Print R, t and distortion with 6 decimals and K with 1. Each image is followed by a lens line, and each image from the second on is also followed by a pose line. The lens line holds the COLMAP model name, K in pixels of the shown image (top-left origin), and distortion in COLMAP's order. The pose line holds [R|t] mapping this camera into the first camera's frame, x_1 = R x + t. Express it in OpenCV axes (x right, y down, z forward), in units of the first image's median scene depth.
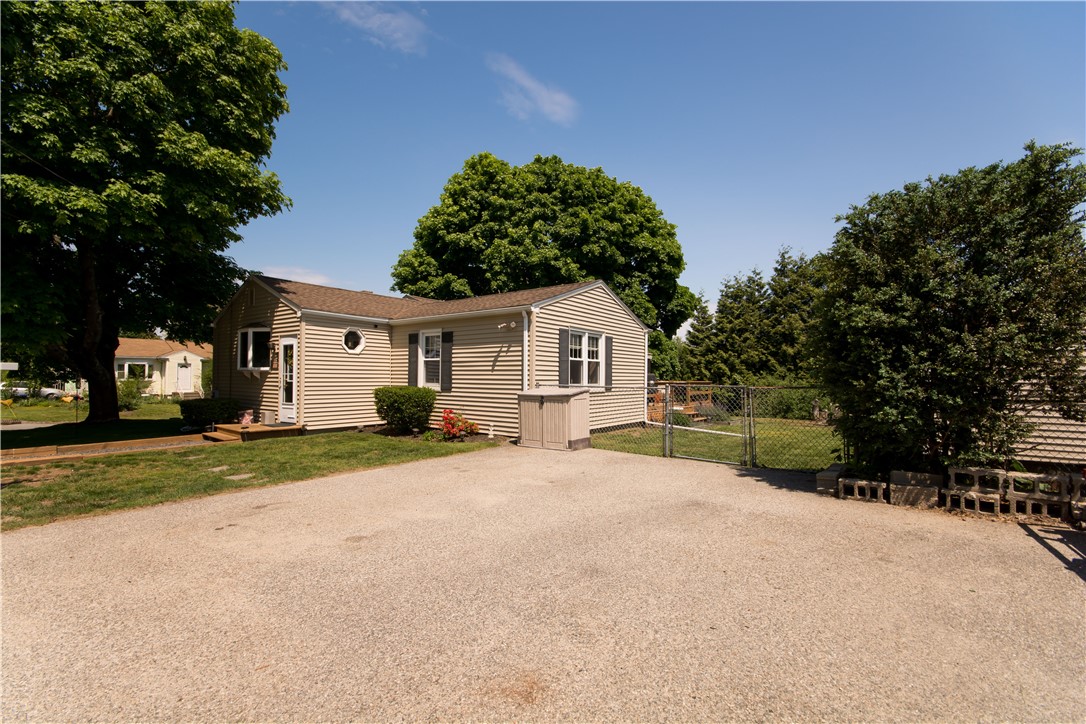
lens RADIAL K [[481.6, 0, 534.2], [0, 481.6, 373.0], [0, 0, 1]] dist [0.002345, -0.006234]
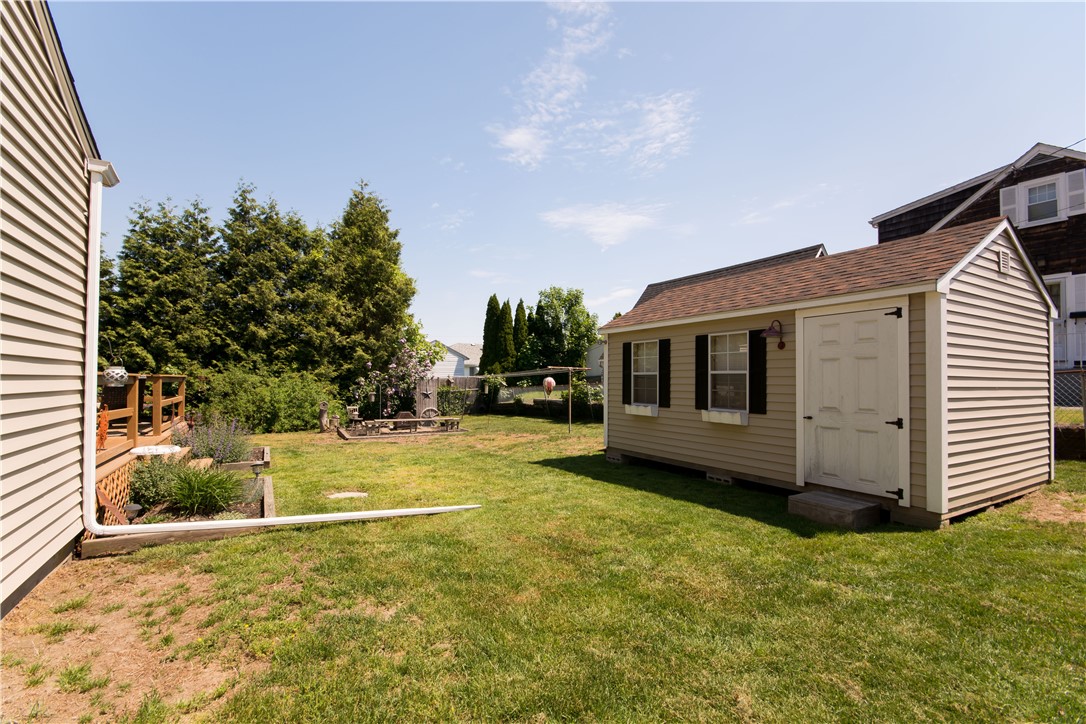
lens RADIAL K [[478.3, 0, 540.4], [0, 478.3, 374.9], [0, 0, 1]] dist [0.000133, -0.000146]
pose [[0.377944, -0.002026, 0.925826, 0.045204], [-0.006566, 0.999967, 0.004869, 0.009136], [-0.925805, -0.007919, 0.377918, 0.368692]]
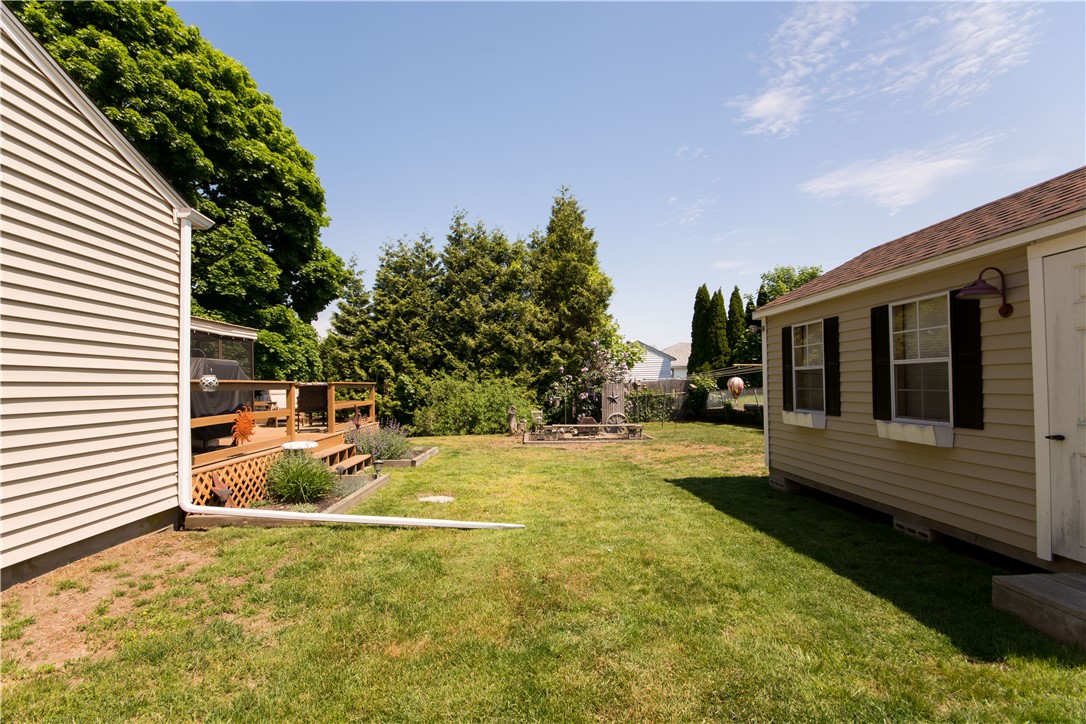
lens RADIAL K [[500.9, 0, 528.6], [0, 500.9, 374.7], [0, 0, 1]] dist [-0.014612, 0.000478]
pose [[0.782487, -0.009693, 0.622591, 0.109759], [0.017650, 0.999822, -0.006618, 0.011524], [-0.622417, 0.016167, 0.782519, 0.325082]]
